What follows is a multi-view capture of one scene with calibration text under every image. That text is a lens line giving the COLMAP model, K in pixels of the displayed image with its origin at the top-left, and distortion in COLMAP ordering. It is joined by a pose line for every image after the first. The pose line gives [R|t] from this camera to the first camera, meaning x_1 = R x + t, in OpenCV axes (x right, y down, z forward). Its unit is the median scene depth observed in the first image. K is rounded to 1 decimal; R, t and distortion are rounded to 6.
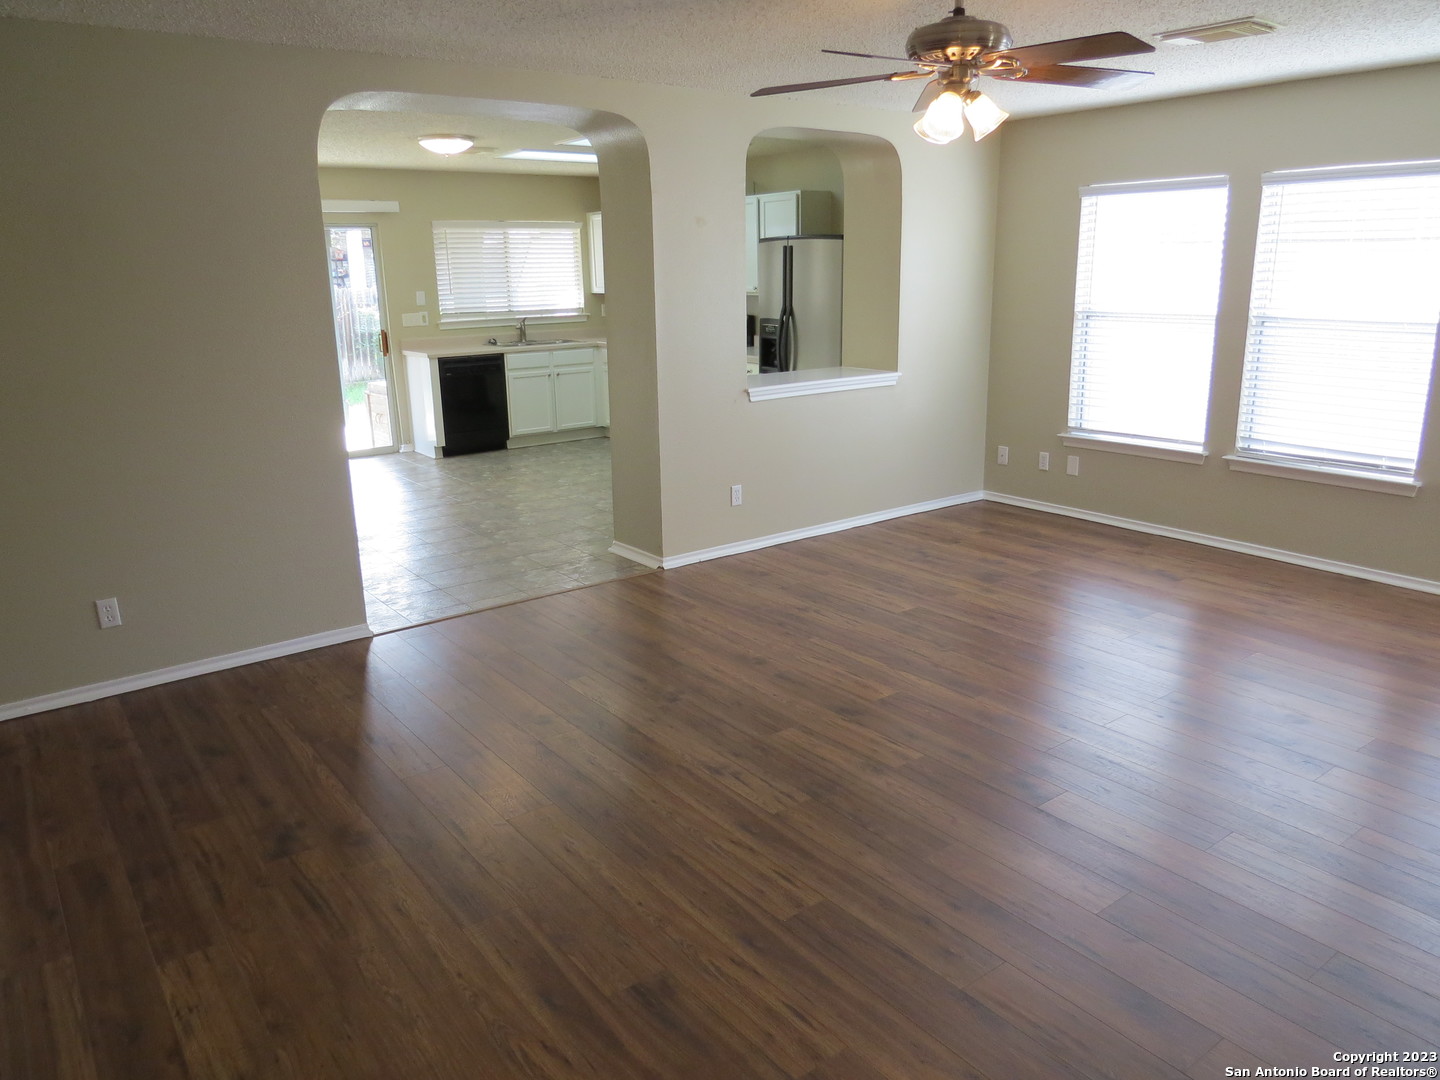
lens RADIAL K [[1024.9, 0, 721.8], [0, 1024.9, 545.7], [0, 0, 1]] dist [-0.045704, 0.032592]
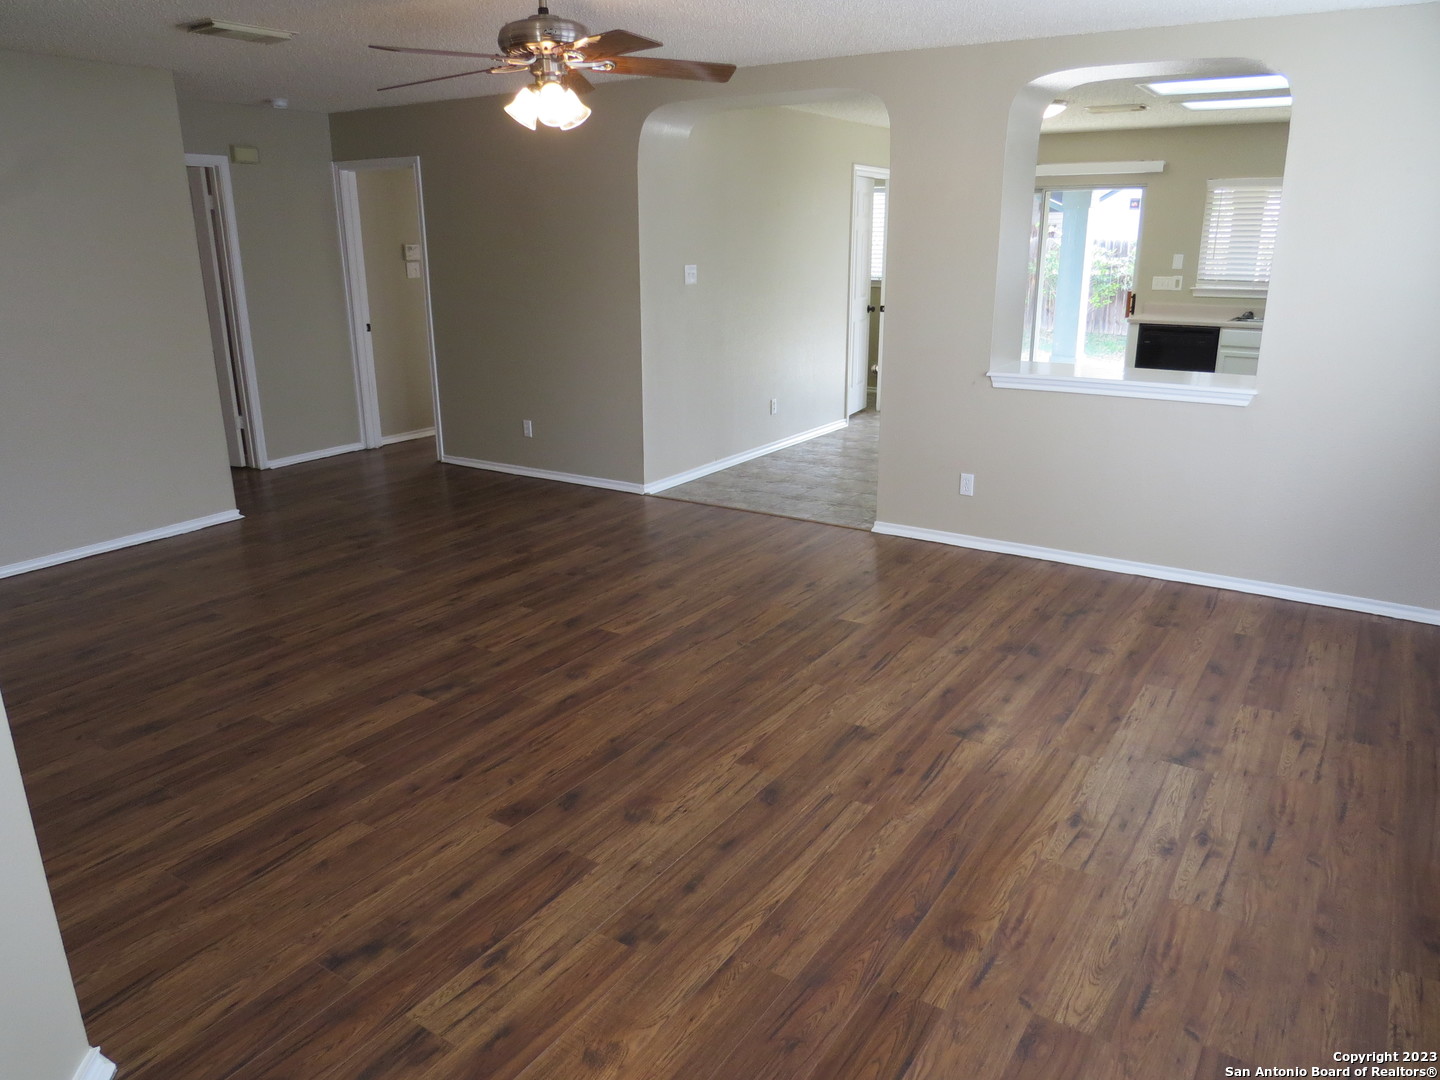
lens RADIAL K [[1026.4, 0, 720.0], [0, 1026.4, 540.0], [0, 0, 1]] dist [0.000974, -0.067178]
pose [[0.335005, 0.281402, -0.899213, 0.867464], [-0.247519, 0.947124, 0.204181, -0.149641], [0.909124, 0.154170, 0.386944, 0.492182]]
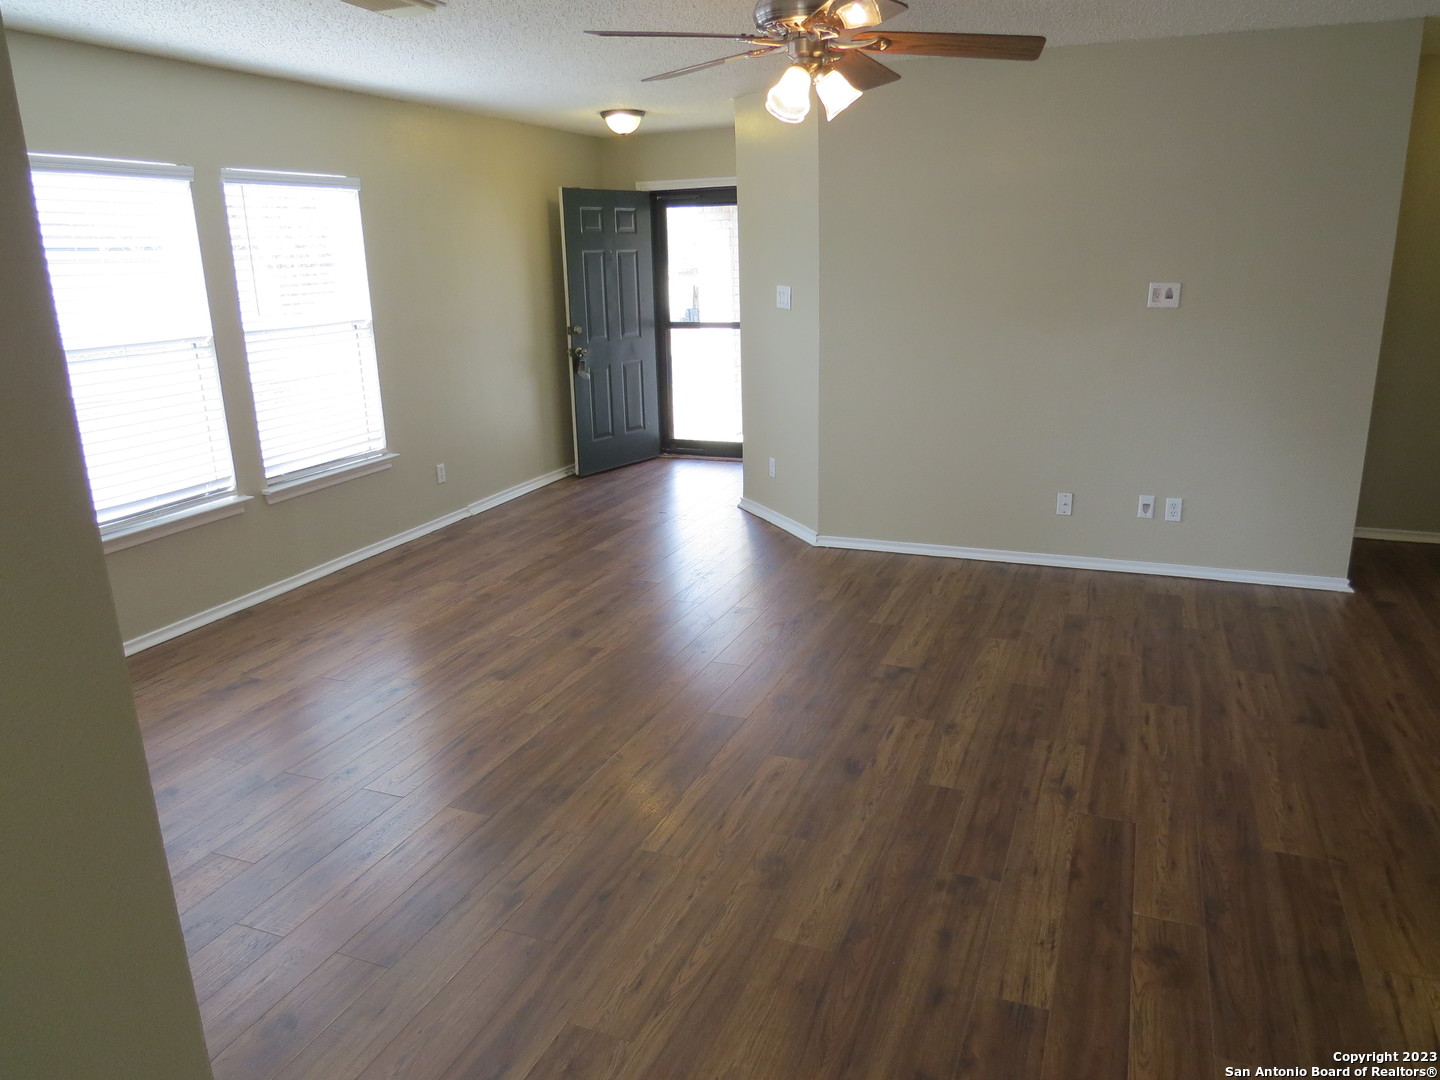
lens RADIAL K [[1024.9, 0, 721.8], [0, 1024.9, 545.7], [0, 0, 1]] dist [-0.045704, 0.032592]
pose [[-0.510498, -0.208570, 0.834201, -0.359438], [0.263005, 0.885770, 0.382413, -0.259923], [-0.818670, 0.414620, -0.397329, 0.973377]]
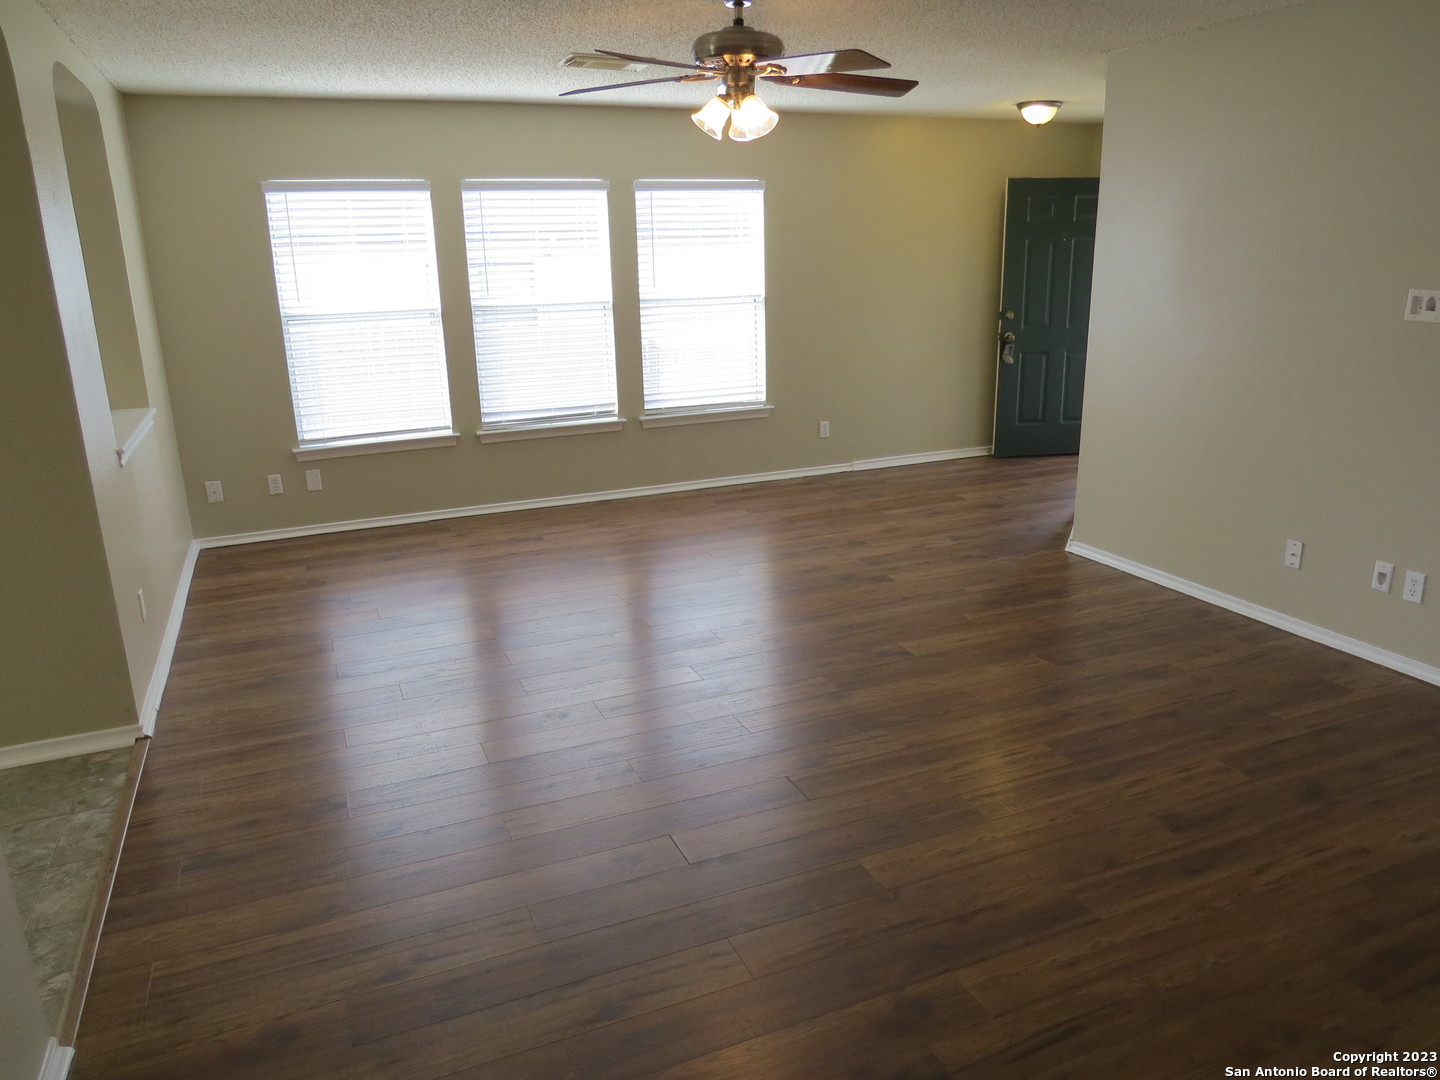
lens RADIAL K [[1024.9, 0, 721.8], [0, 1024.9, 545.7], [0, 0, 1]] dist [-0.045704, 0.032592]
pose [[0.242974, -0.258312, 0.935007, -0.563149], [0.276541, 0.942339, 0.188475, -0.117032], [-0.929779, 0.212773, 0.300397, 0.475050]]
